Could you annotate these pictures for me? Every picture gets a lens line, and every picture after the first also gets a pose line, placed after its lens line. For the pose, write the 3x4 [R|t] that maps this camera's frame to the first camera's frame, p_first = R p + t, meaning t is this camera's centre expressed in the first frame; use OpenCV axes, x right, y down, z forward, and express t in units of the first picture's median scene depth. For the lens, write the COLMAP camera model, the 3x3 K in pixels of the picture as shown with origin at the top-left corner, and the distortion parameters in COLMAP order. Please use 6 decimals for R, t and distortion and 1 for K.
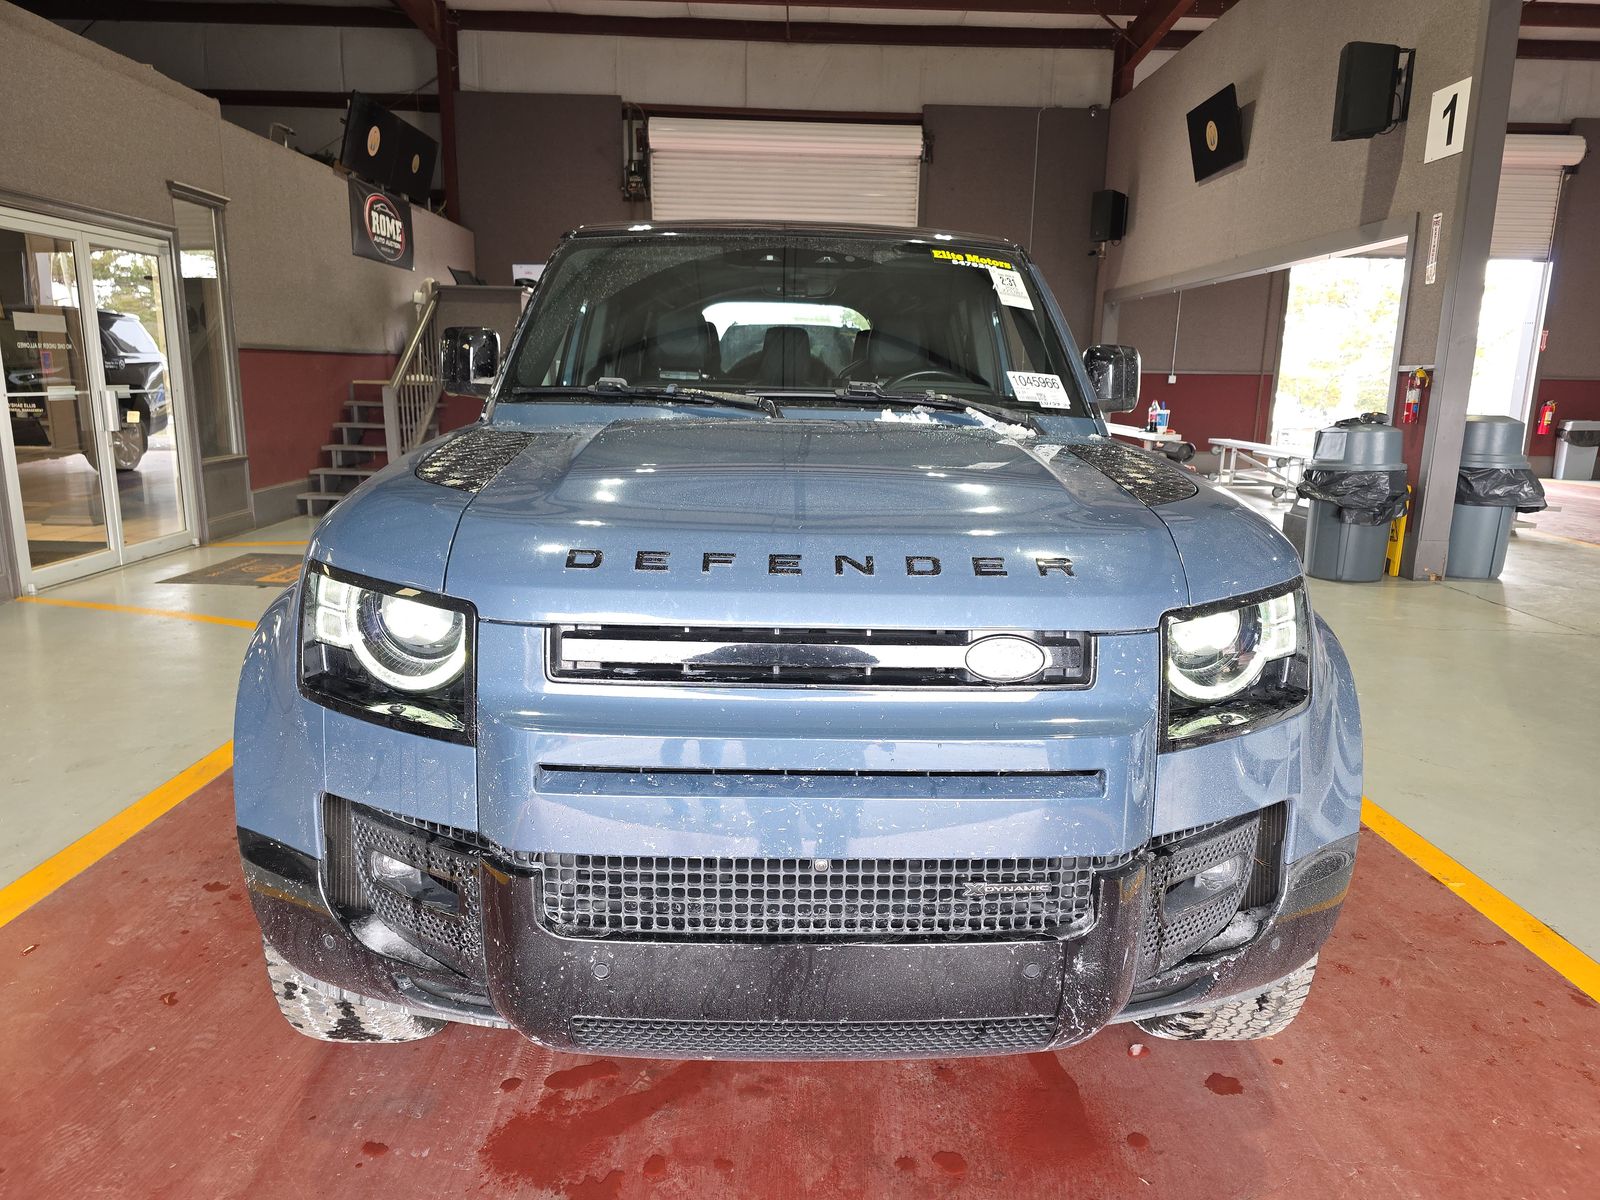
lens RADIAL K [[1095.2, 0, 800.0], [0, 1095.2, 600.0], [0, 0, 1]] dist [0.071895, -0.068075]
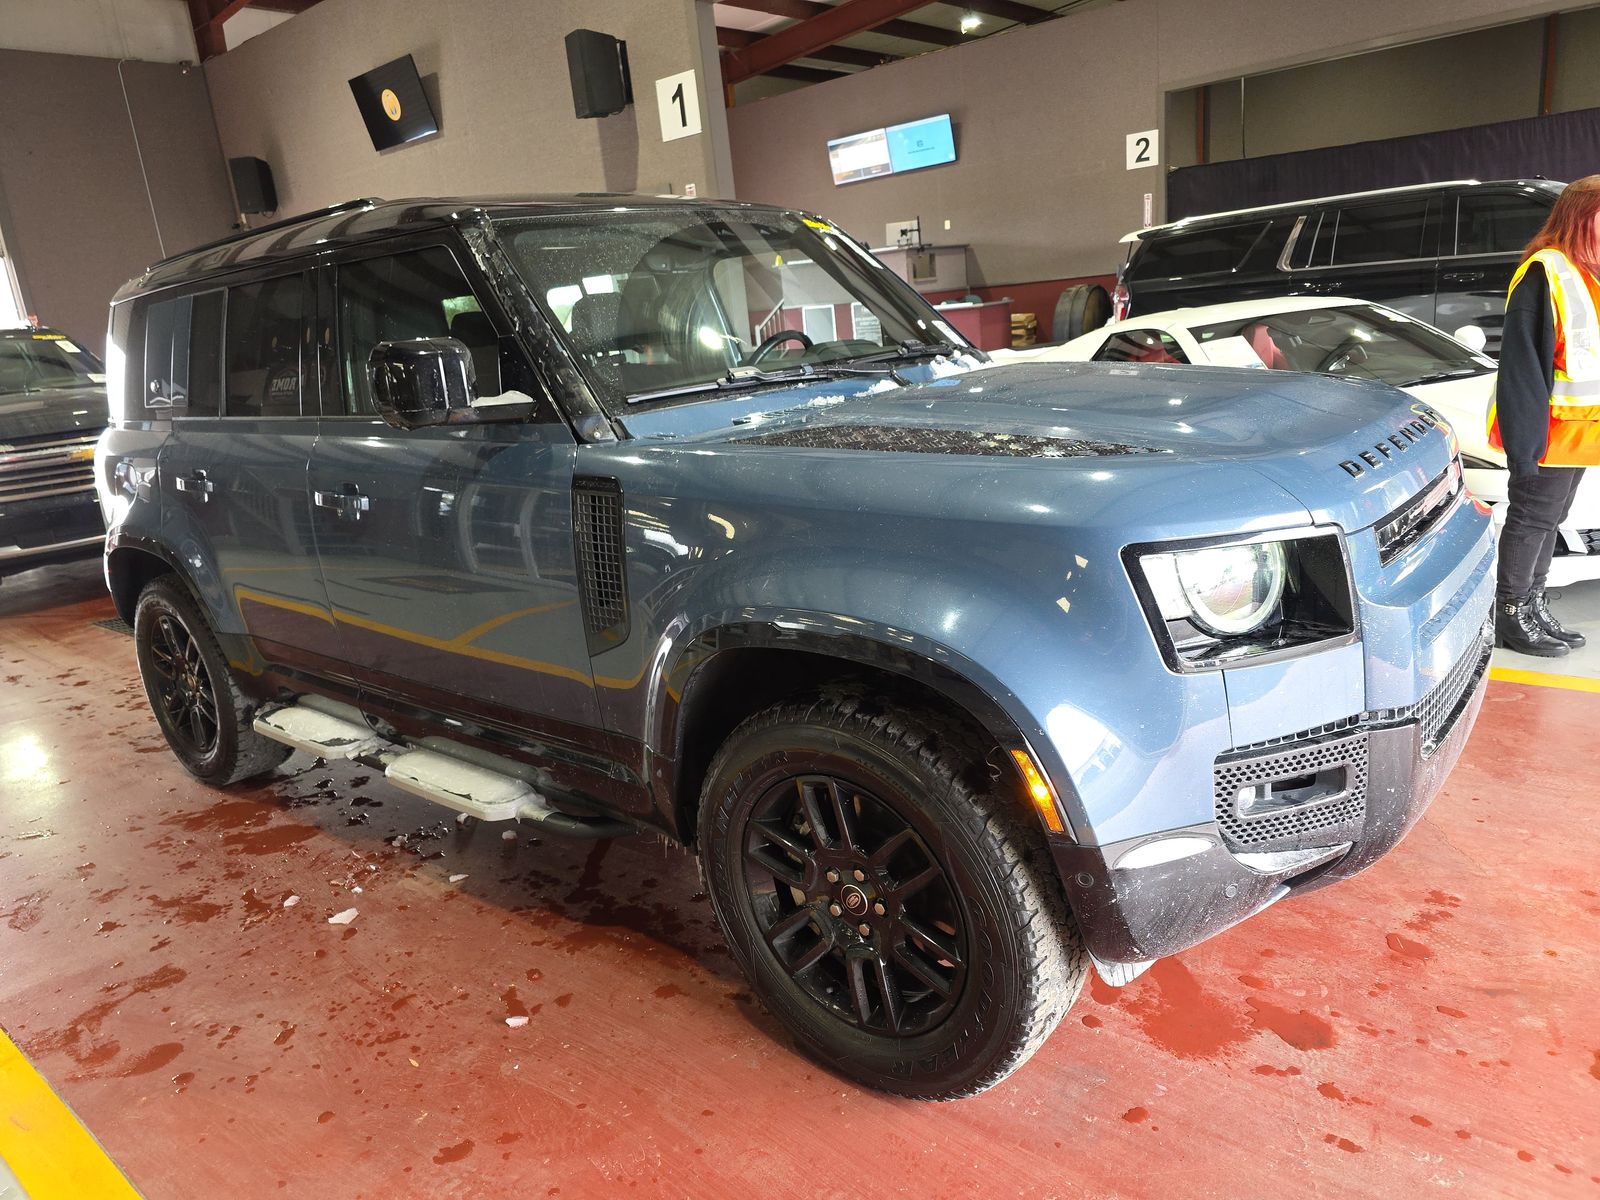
lens RADIAL K [[1095.2, 0, 800.0], [0, 1095.2, 600.0], [0, 0, 1]] dist [0.071895, -0.068075]
pose [[0.646902, -0.276105, 0.710833, -0.318360], [0.258871, 0.956309, 0.135865, -0.047186], [-0.717289, 0.096122, 0.690113, 0.128919]]
